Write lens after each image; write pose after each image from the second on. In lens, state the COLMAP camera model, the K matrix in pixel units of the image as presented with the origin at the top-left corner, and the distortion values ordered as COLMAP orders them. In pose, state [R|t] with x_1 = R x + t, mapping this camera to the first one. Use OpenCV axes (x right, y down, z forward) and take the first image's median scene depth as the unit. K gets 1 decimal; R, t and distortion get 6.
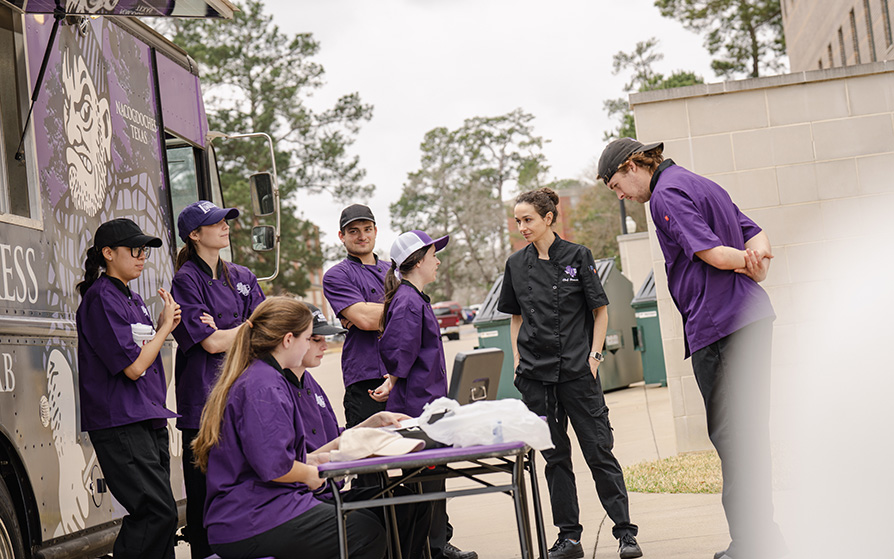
lens RADIAL K [[1916.7, 0, 449.7], [0, 1916.7, 271.1], [0, 0, 1]] dist [0.091518, 0.000000]
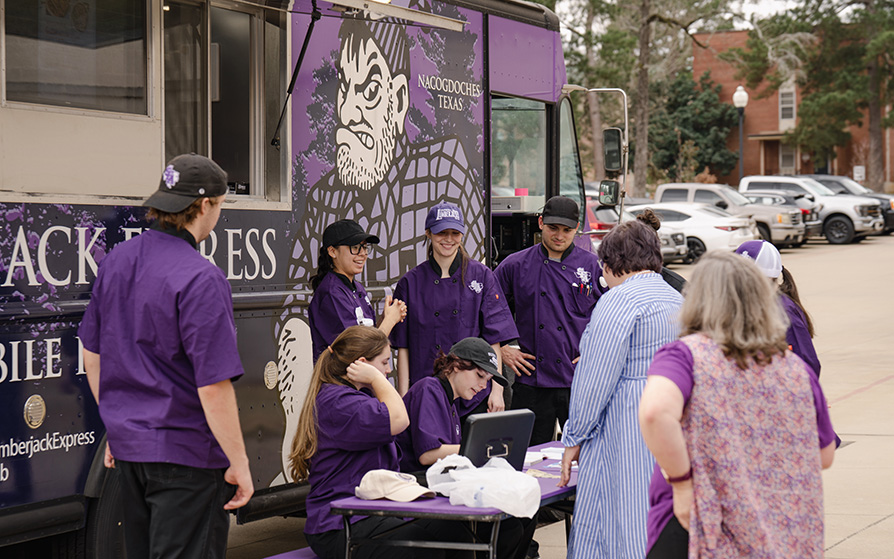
lens RADIAL K [[1998.9, 0, 457.6], [0, 1998.9, 308.7], [0, 0, 1]] dist [0.123831, 0.000000]
pose [[0.937888, 0.113637, -0.327800, 0.212495], [-0.077593, 0.989608, 0.121056, -0.090798], [0.338150, -0.088102, 0.936959, -0.041979]]
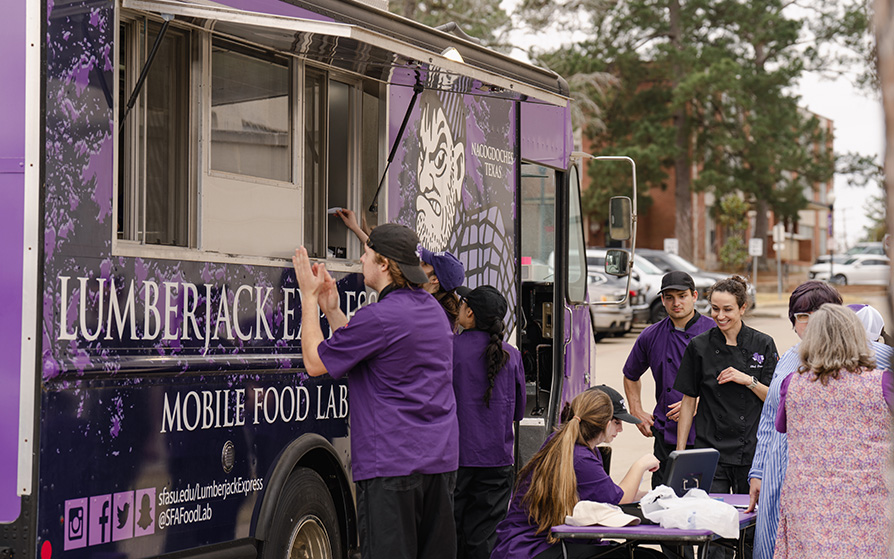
lens RADIAL K [[2636.9, 0, 450.6], [0, 2636.9, 281.0], [0, 0, 1]] dist [0.557053, 0.000000]
pose [[0.972219, 0.105661, -0.208869, 0.124136], [-0.095799, 0.993778, 0.056810, -0.089177], [0.213573, -0.035222, 0.976292, -0.422932]]
